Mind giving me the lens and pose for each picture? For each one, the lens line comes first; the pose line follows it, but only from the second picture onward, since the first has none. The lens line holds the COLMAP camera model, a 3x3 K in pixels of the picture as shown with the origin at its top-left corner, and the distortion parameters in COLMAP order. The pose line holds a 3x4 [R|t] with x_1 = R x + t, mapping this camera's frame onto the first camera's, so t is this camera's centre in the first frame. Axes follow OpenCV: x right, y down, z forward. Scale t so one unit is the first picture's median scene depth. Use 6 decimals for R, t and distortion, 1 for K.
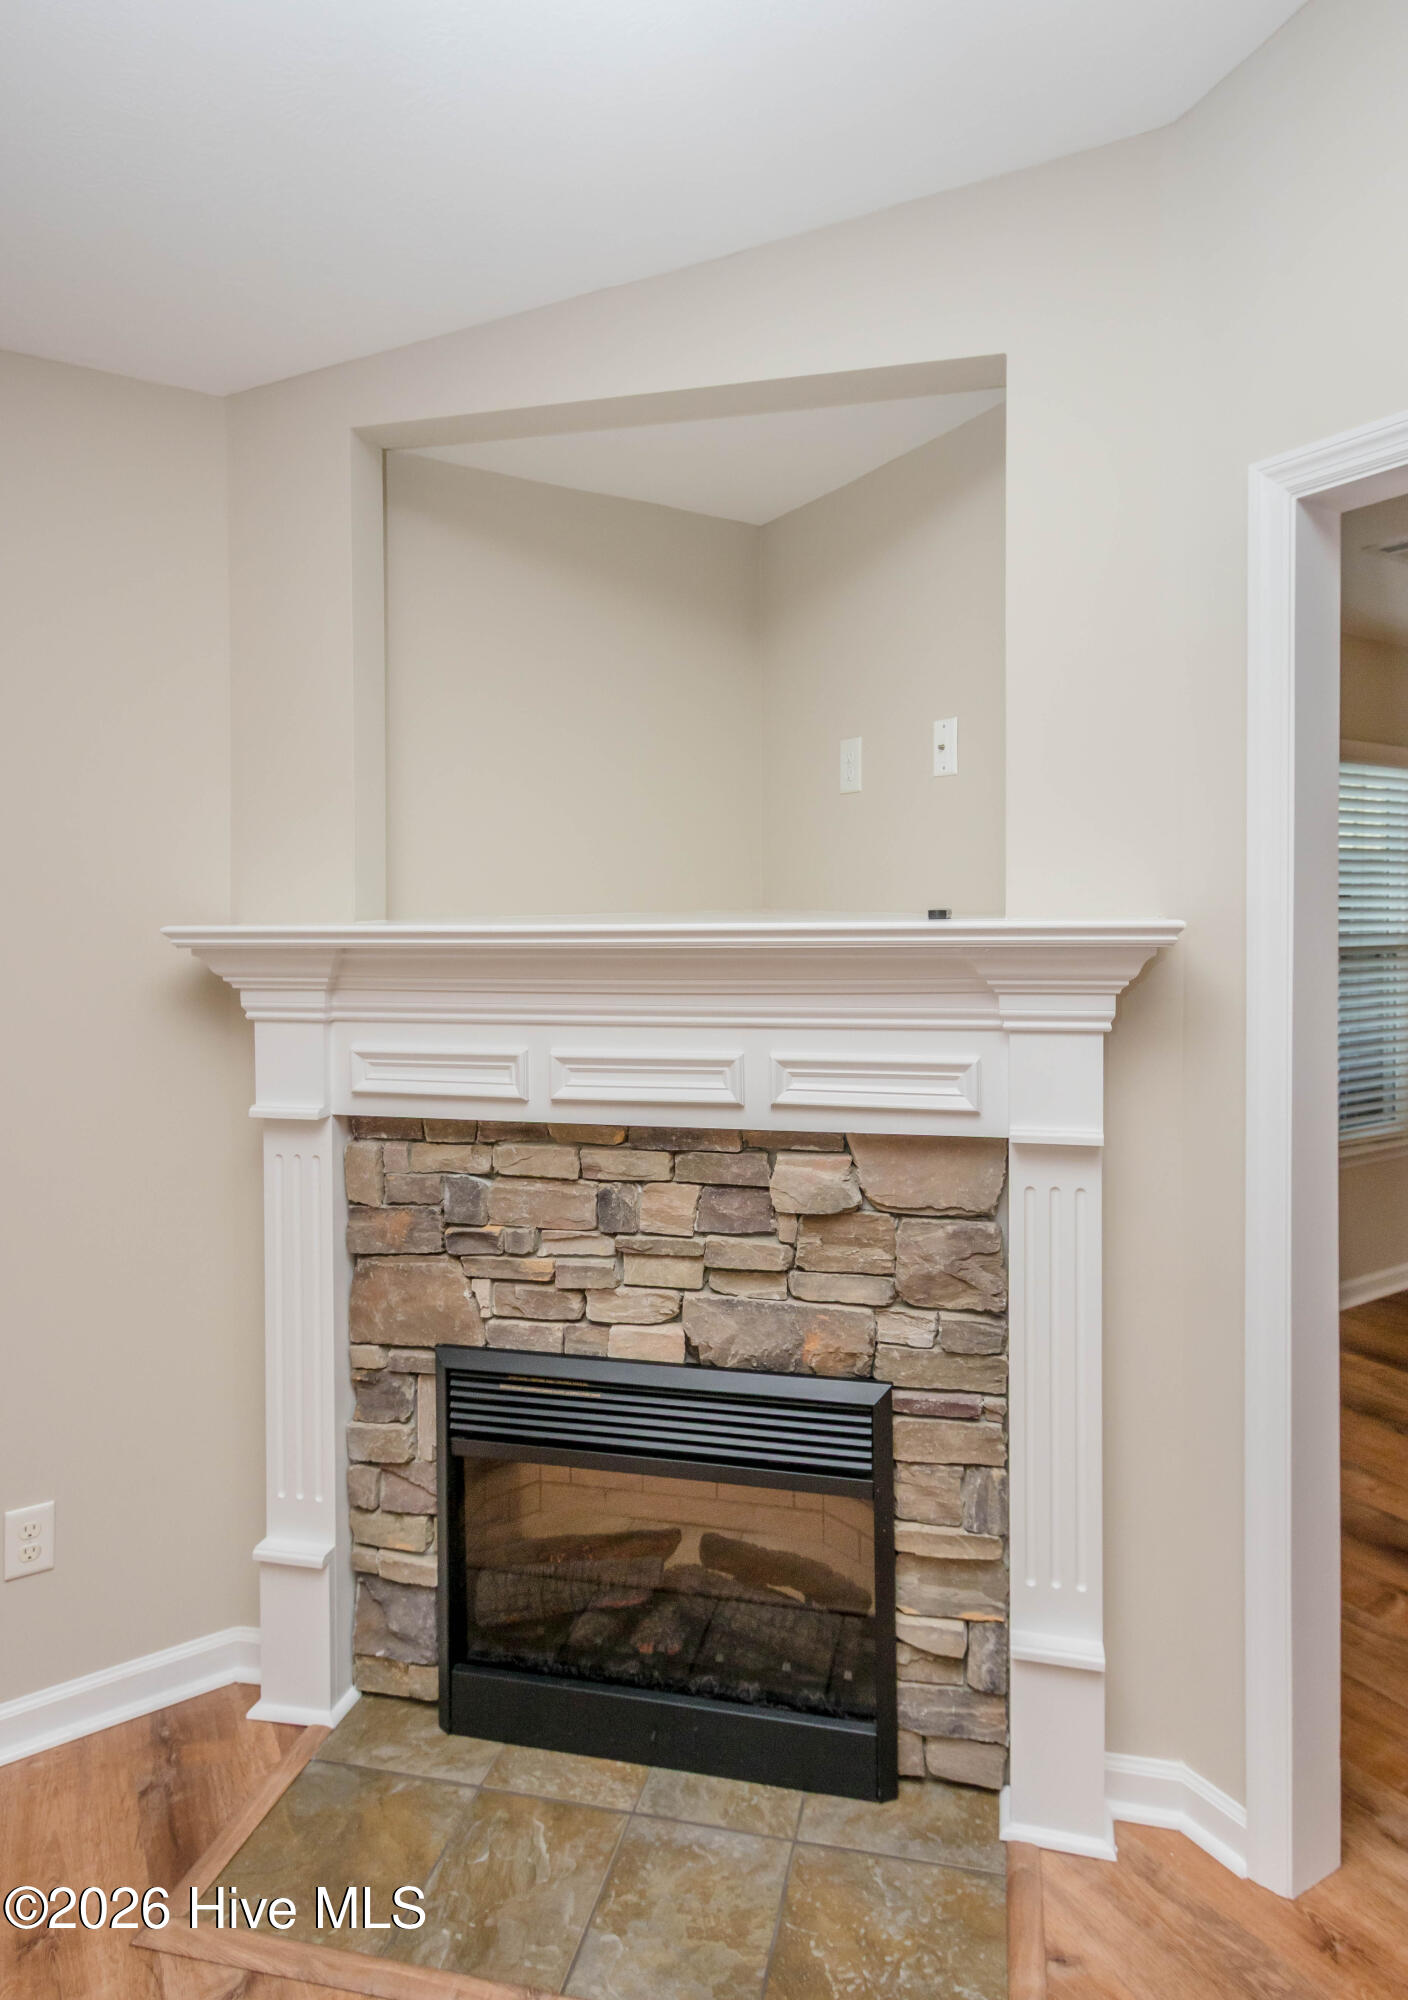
lens RADIAL K [[1203.7, 0, 699.2], [0, 1203.7, 916.4], [0, 0, 1]] dist [0.023227, 0.000146]
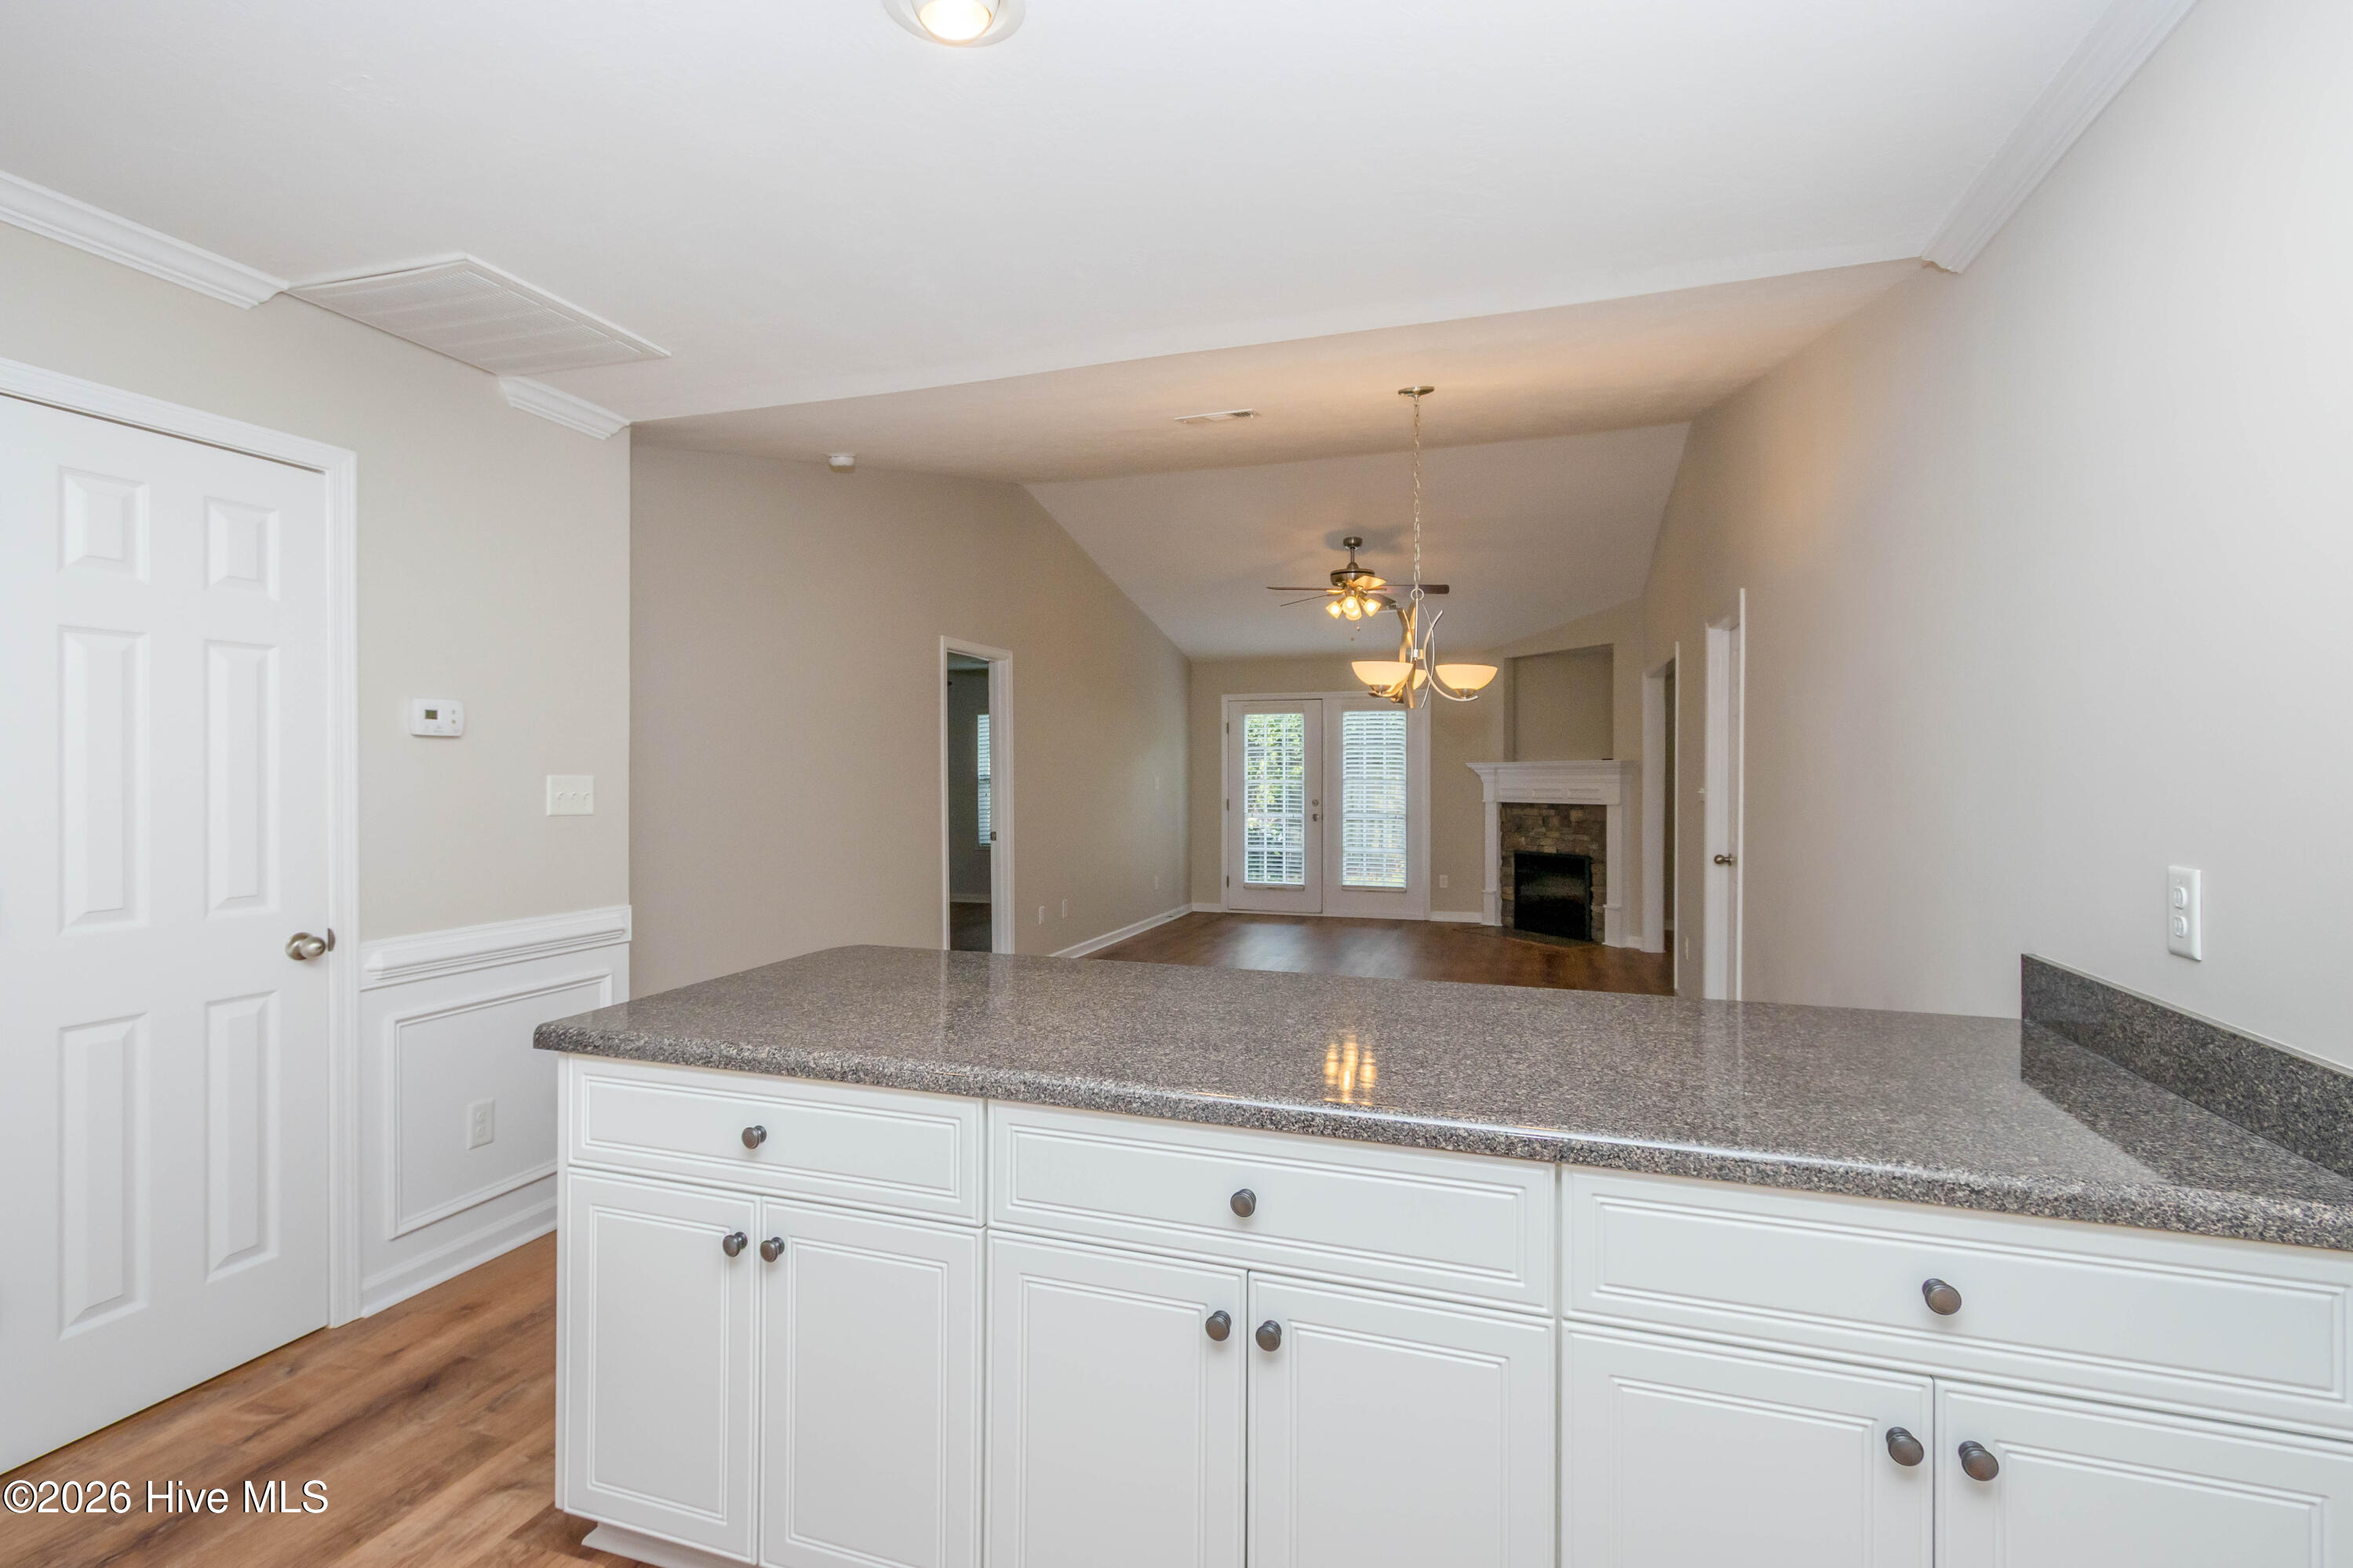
lens RADIAL K [[1095.7, 0, 1155.1], [0, 1095.7, 777.5], [0, 0, 1]] dist [0.002655, 0.000298]
pose [[0.636723, 0.007464, -0.771057, 2.296639], [-0.015245, 0.999880, -0.002911, 0.104565], [0.770942, 0.013608, 0.636760, -2.961649]]
